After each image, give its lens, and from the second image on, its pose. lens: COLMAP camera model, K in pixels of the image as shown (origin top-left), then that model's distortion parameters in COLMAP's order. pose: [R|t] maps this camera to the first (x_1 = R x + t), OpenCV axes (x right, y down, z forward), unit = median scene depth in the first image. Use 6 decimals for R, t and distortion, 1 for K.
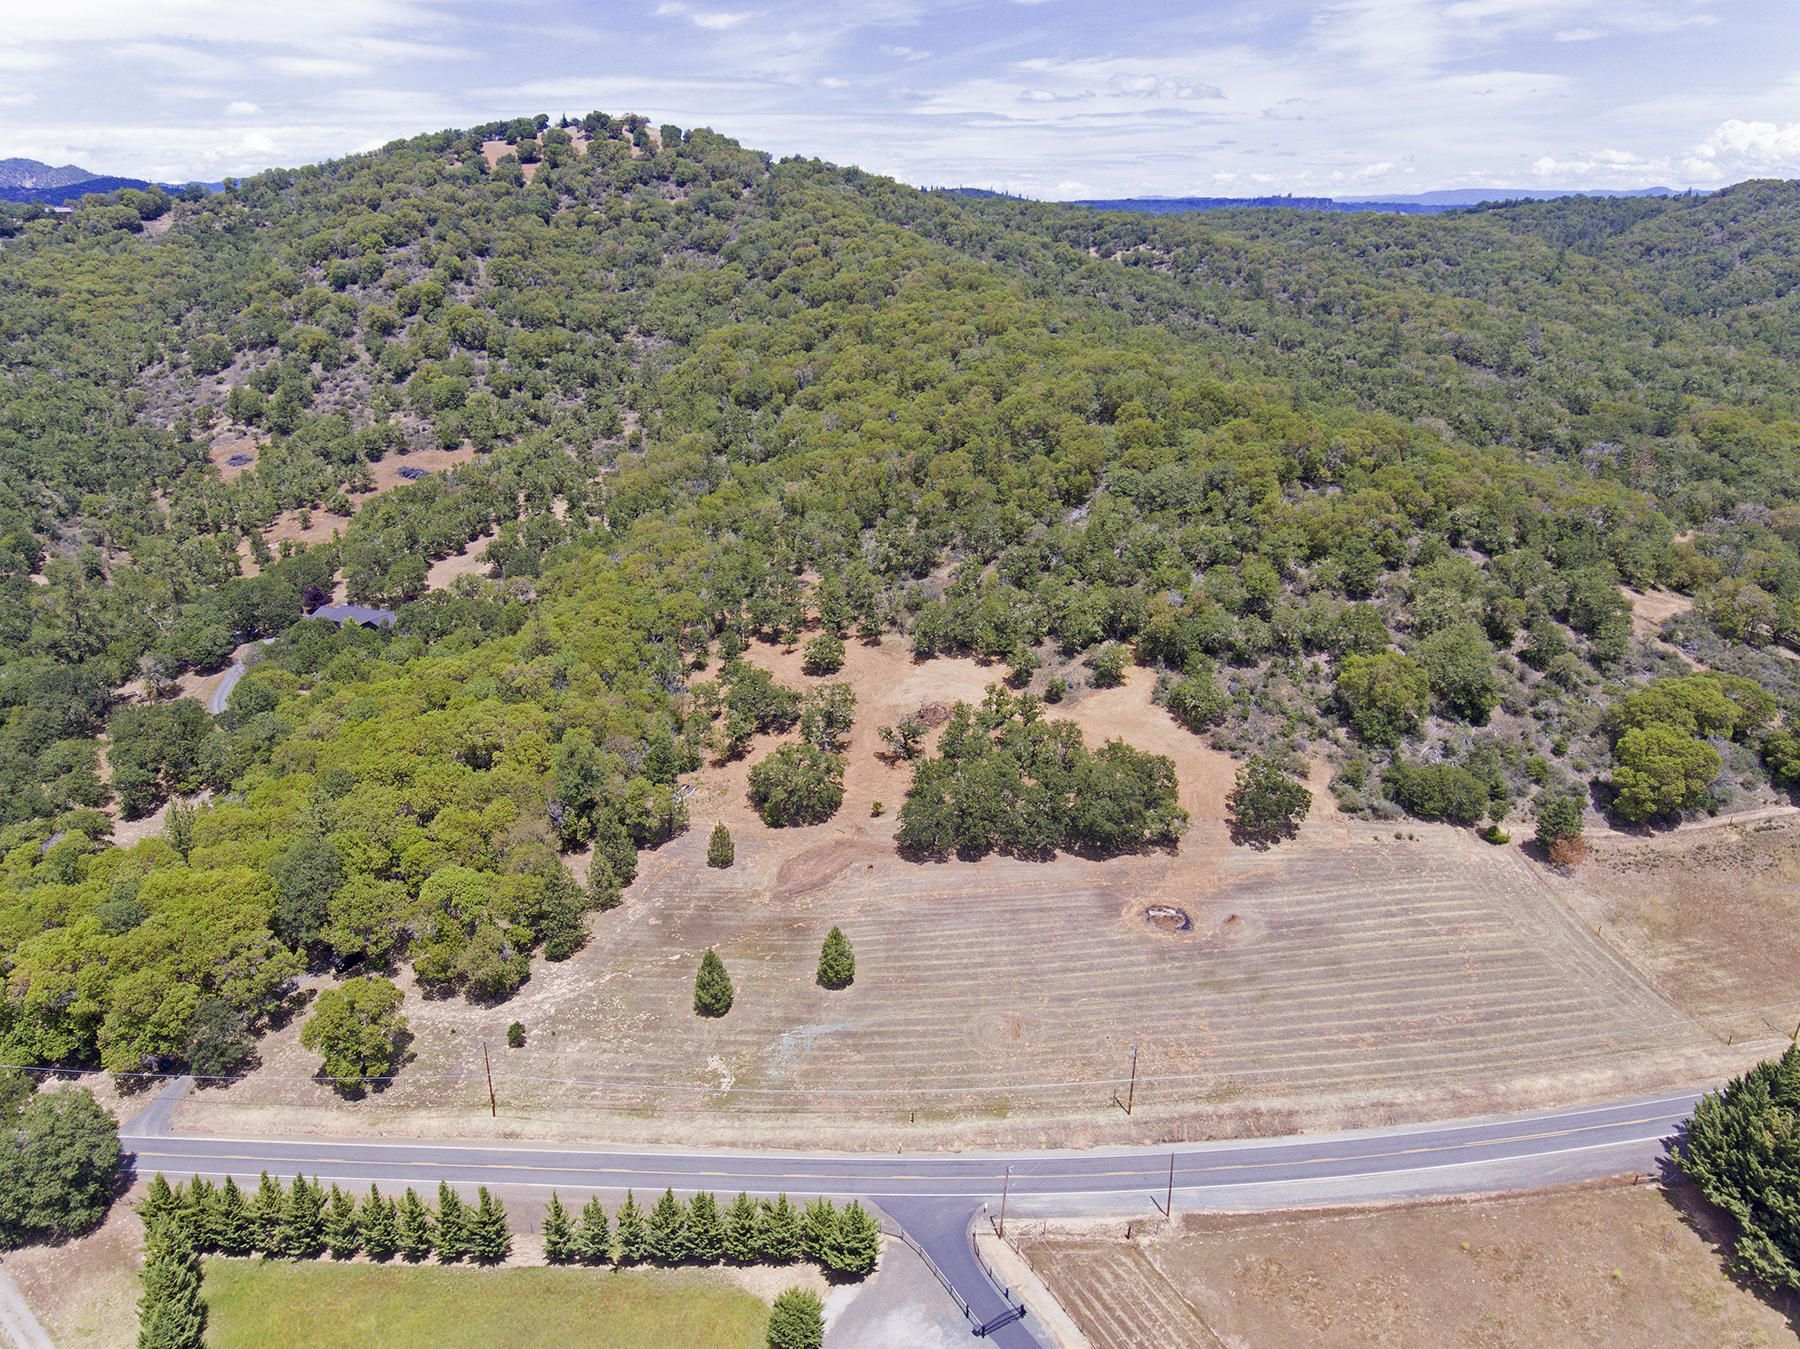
lens RADIAL K [[1238.0, 0, 869.0], [0, 1238.0, 686.9], [0, 0, 1]] dist [-0.036614, 0.028453]
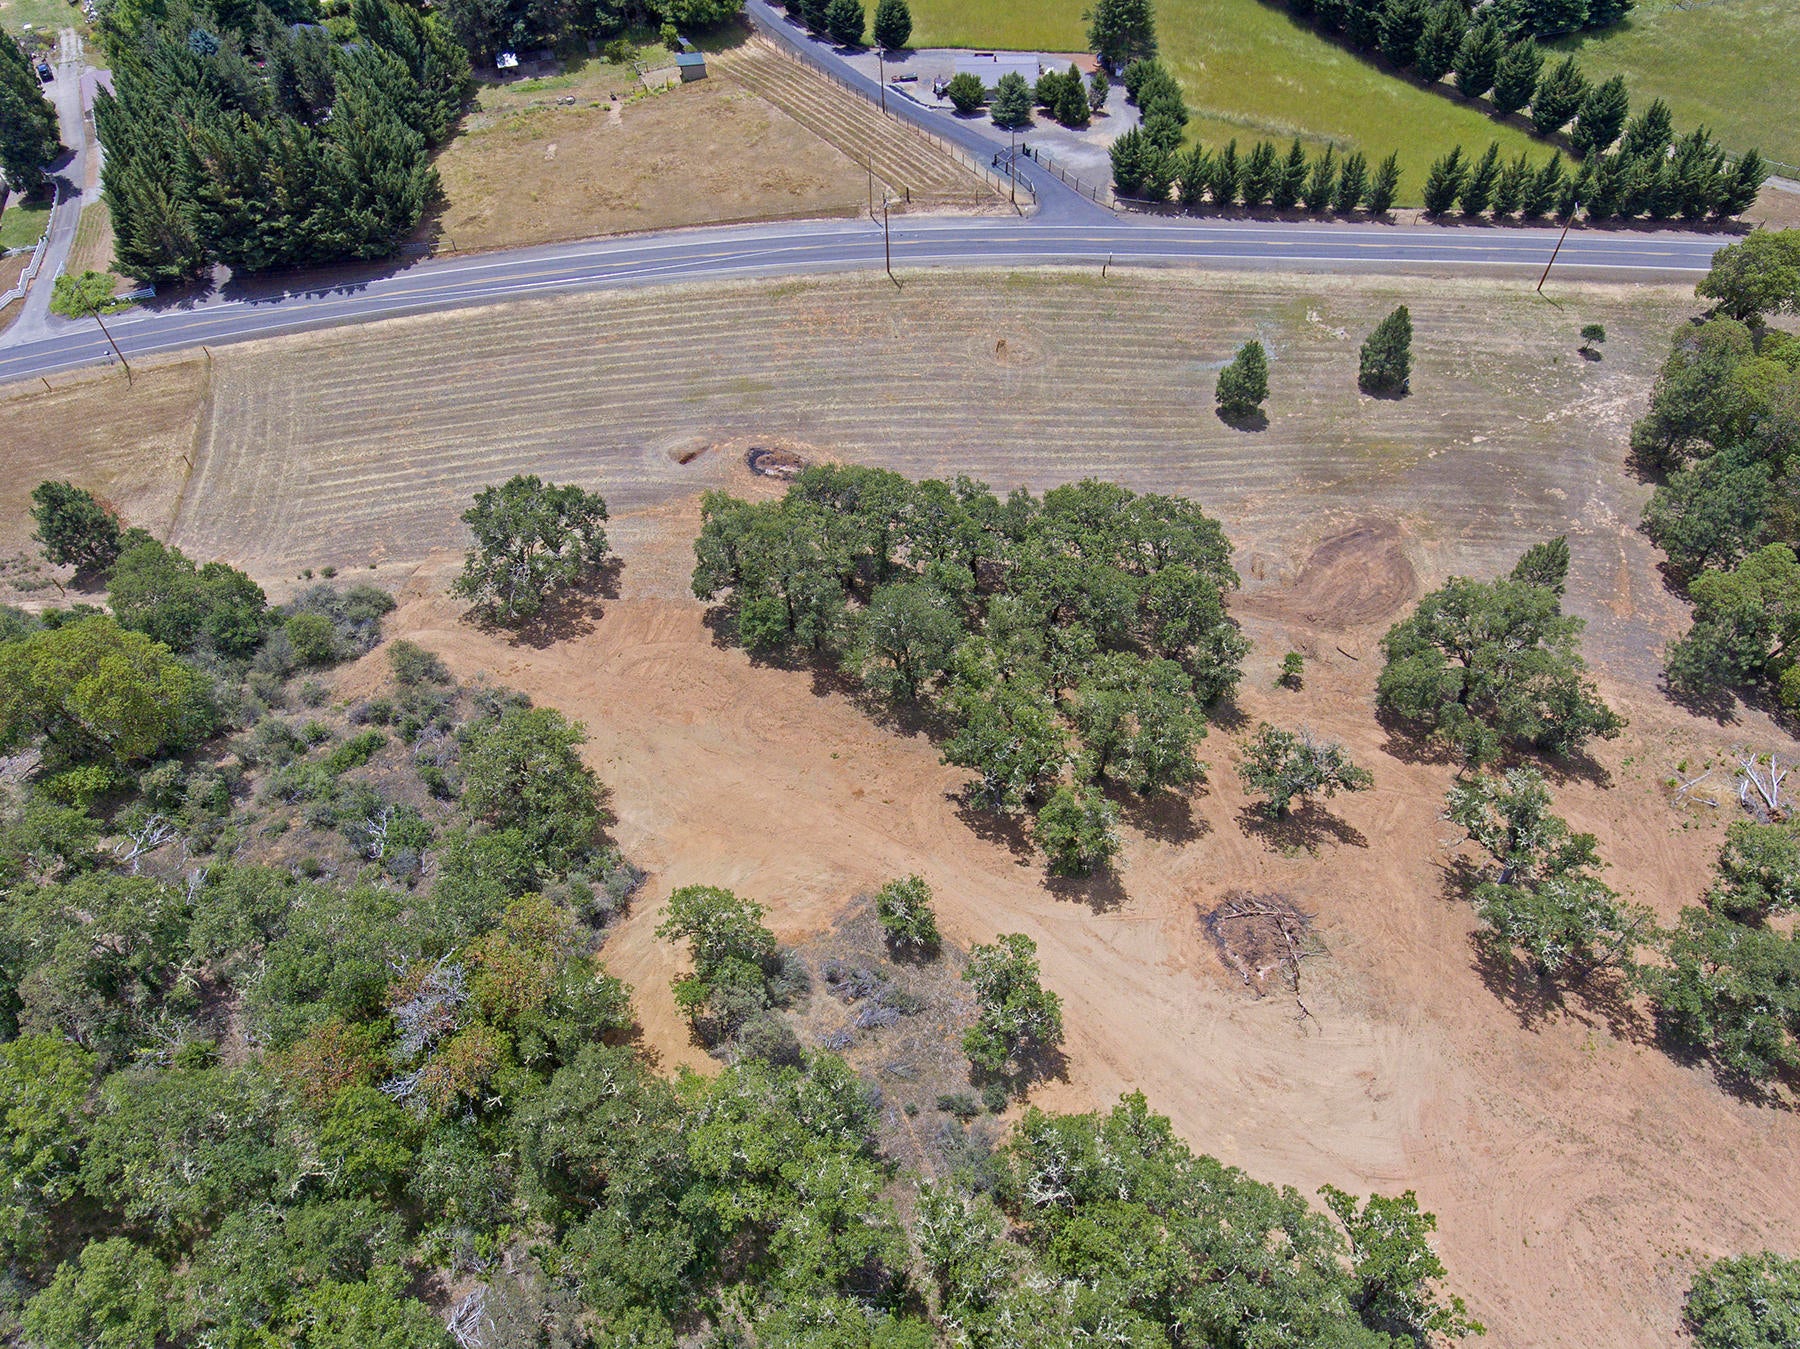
lens RADIAL K [[1238.0, 0, 869.0], [0, 1238.0, 686.9], [0, 0, 1]] dist [-0.036614, 0.028453]
pose [[-0.998039, 0.061676, 0.010647, 0.167266], [0.027412, 0.277817, 0.960243, -0.369038], [0.056266, 0.958652, -0.278963, 1.129991]]
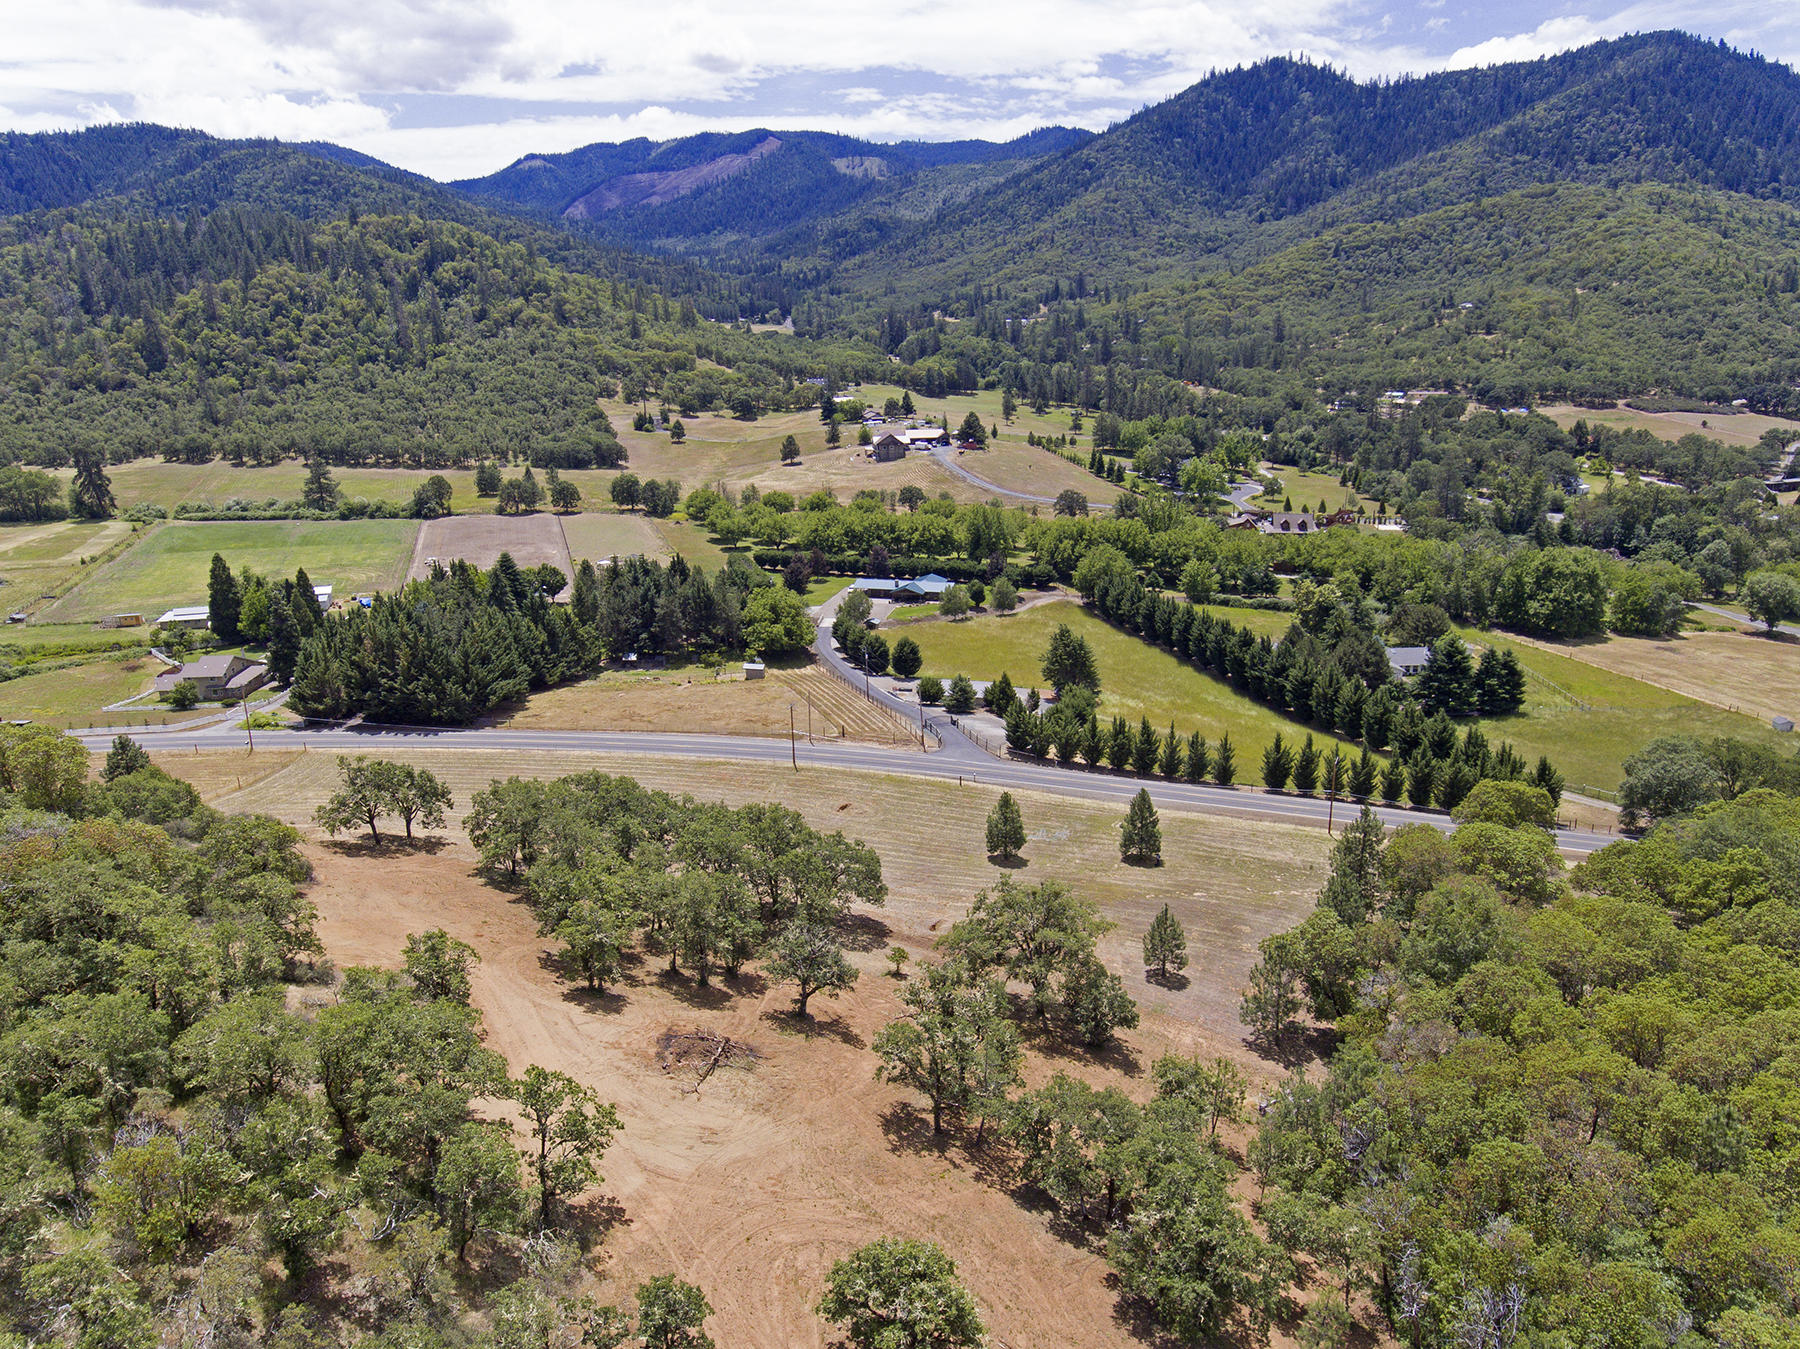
lens RADIAL K [[1238.0, 0, 869.0], [0, 1238.0, 686.9], [0, 0, 1]] dist [-0.036614, 0.028453]
pose [[-0.975731, -0.034358, 0.216260, -0.098602], [0.106776, 0.787588, 0.606880, -0.347365], [-0.191175, 0.615243, -0.764806, 1.356449]]
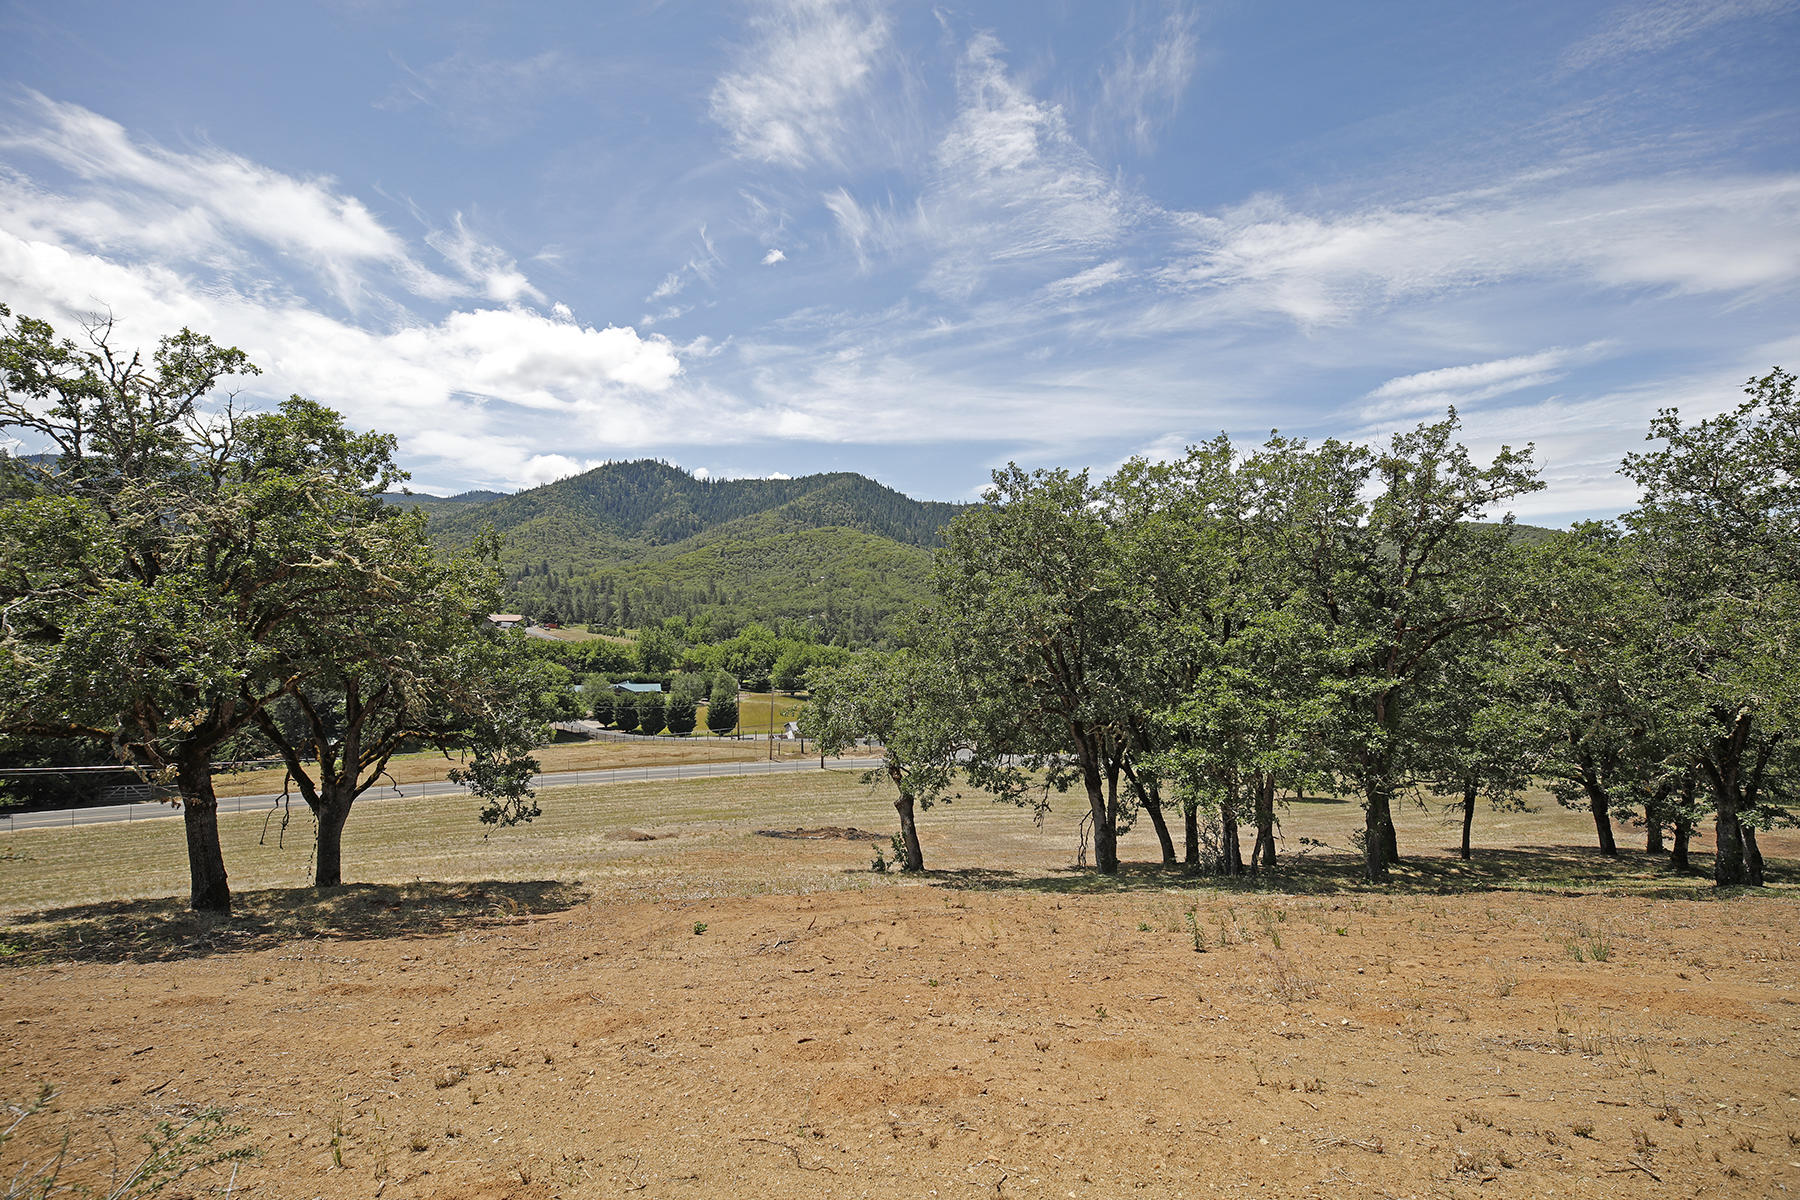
lens RADIAL K [[778.5, 0, 900.0], [0, 778.5, 600.0], [0, 0, 1]] dist [-0.000733, -0.000019]
pose [[-0.909418, -0.010688, -0.415745, 0.275580], [-0.151855, 0.939179, 0.308029, 0.037317], [0.387167, 0.343260, -0.855730, 1.027450]]
